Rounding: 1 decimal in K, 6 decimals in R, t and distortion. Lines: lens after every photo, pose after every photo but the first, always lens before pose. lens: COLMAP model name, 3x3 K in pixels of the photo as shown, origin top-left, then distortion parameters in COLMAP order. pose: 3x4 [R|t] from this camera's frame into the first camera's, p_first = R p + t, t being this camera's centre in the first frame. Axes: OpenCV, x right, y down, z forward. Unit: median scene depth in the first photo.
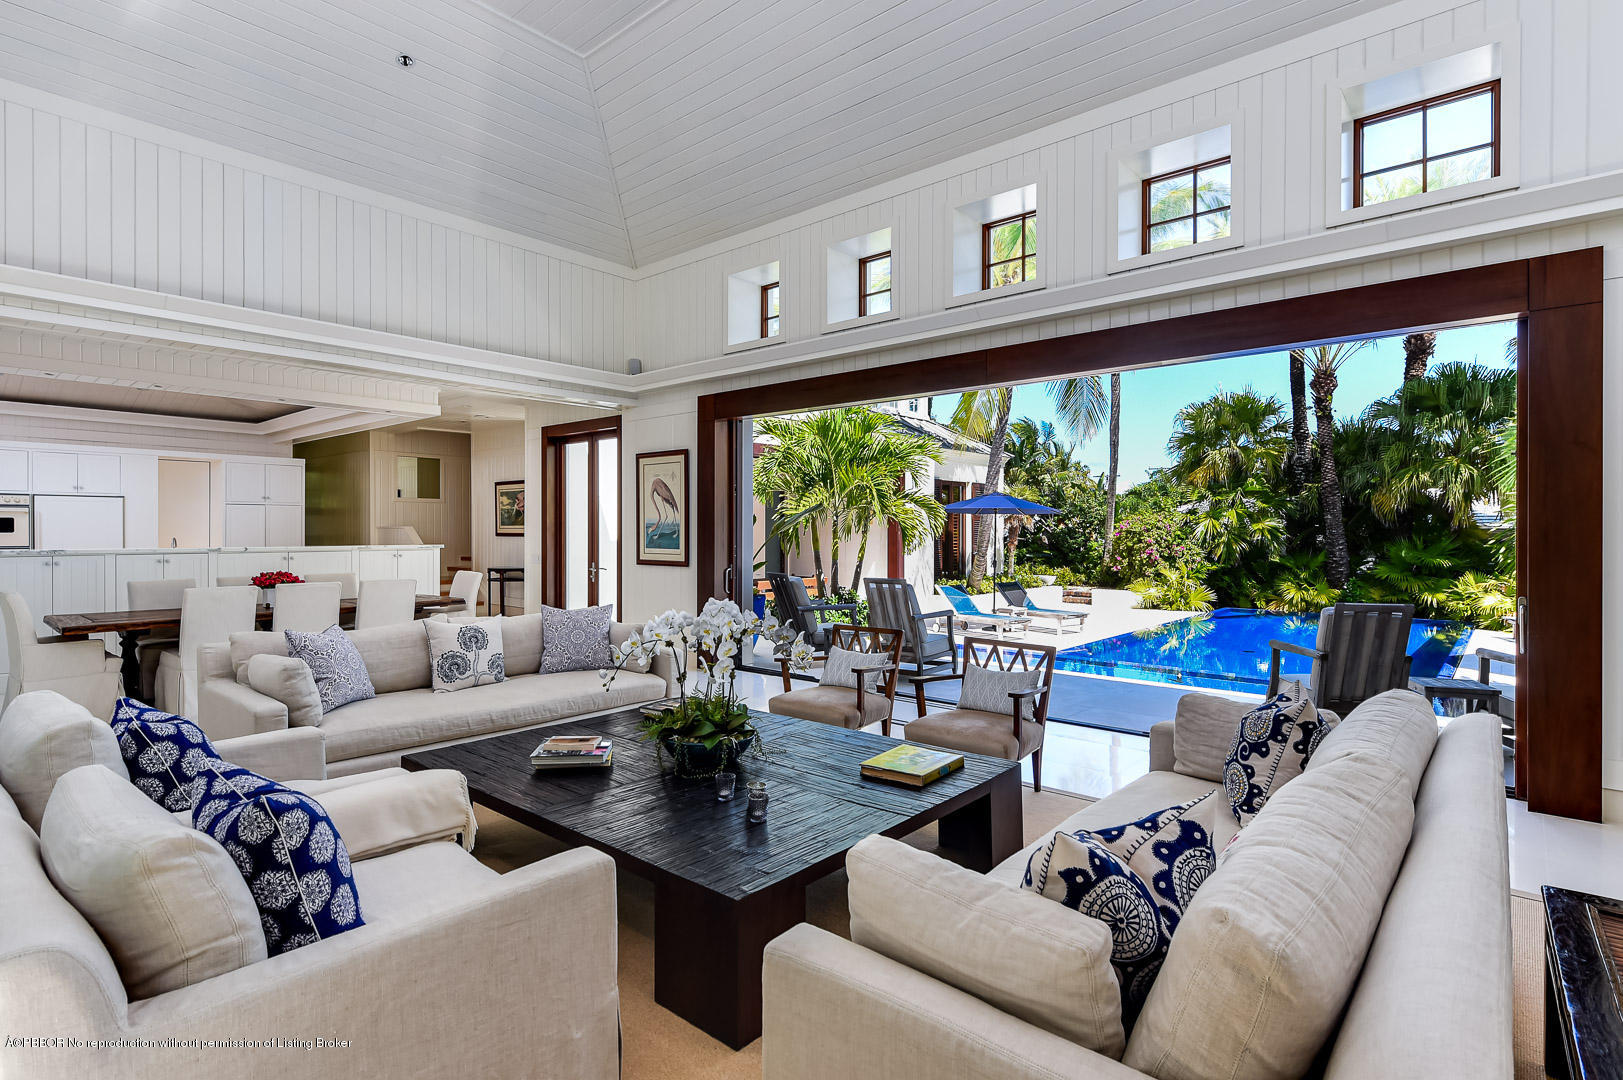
lens RADIAL K [[758.5, 0, 821.4], [0, 758.5, 538.6], [0, 0, 1]] dist [0.004283, 0.000554]
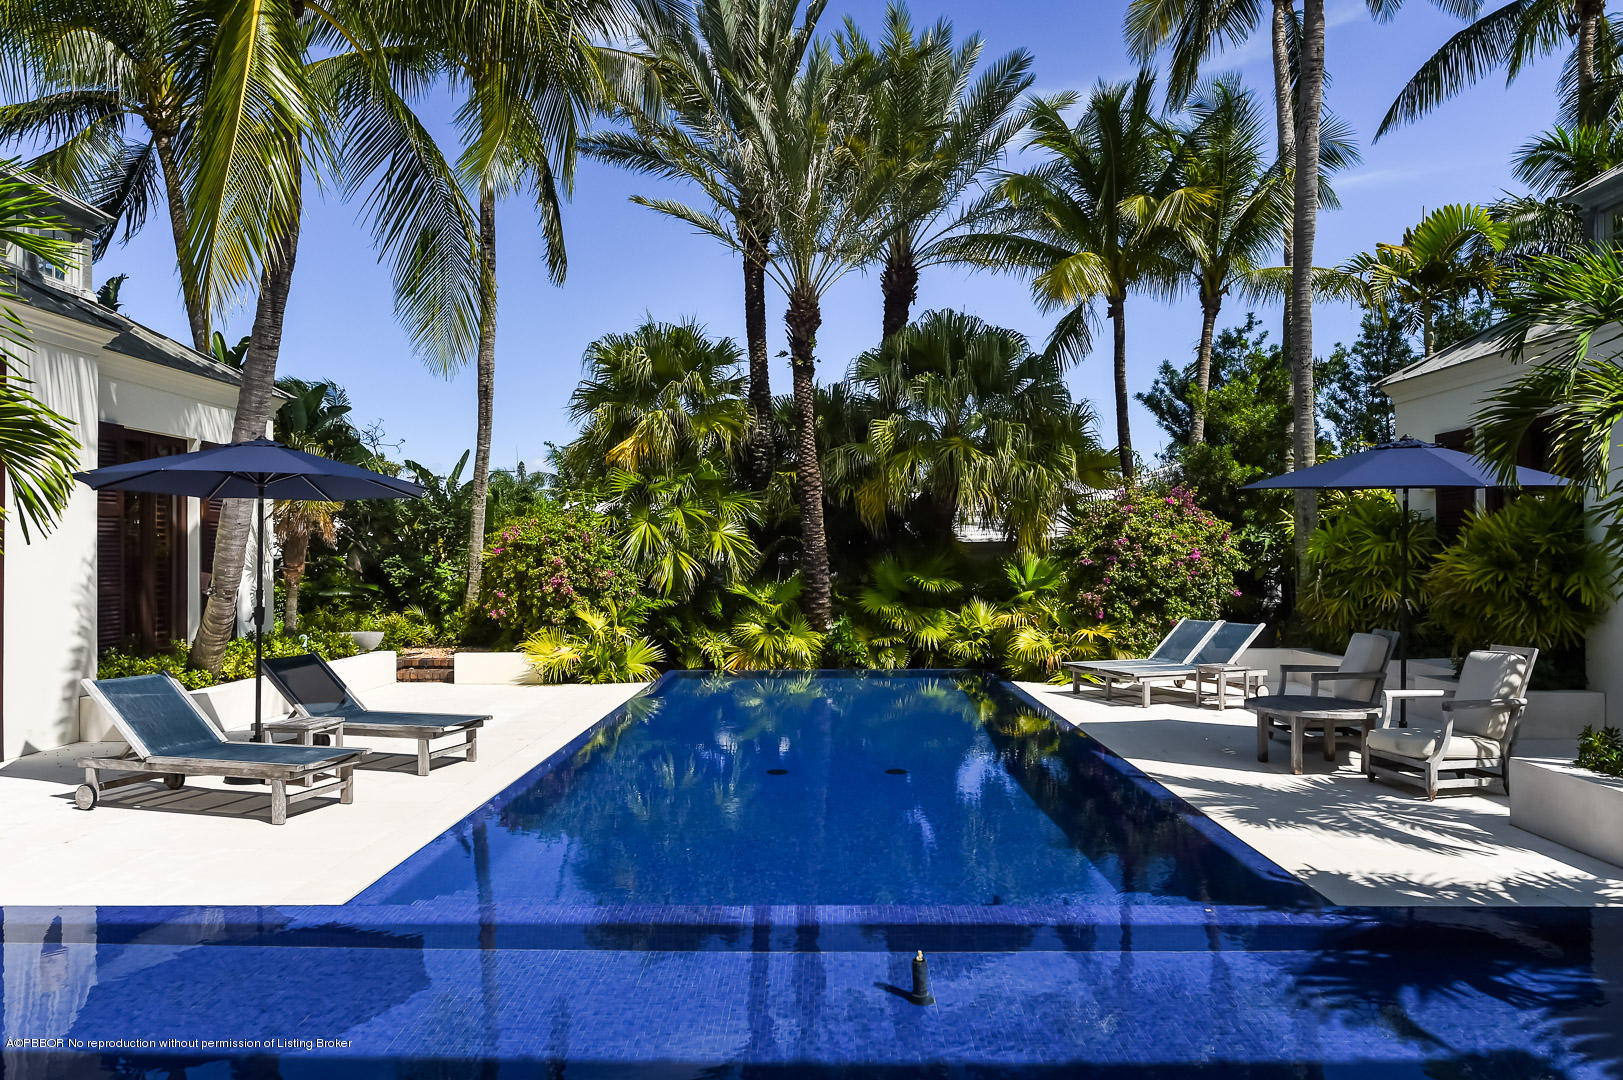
lens RADIAL K [[1116.0, 0, 812.5], [0, 1116.0, 537.1], [0, 0, 1]] dist [0.004150, 0.000383]
pose [[0.772398, 0.002960, 0.635132, 0.053917], [0.014178, 0.999660, -0.021901, 0.005718], [-0.634981, 0.025922, 0.772093, 0.241194]]
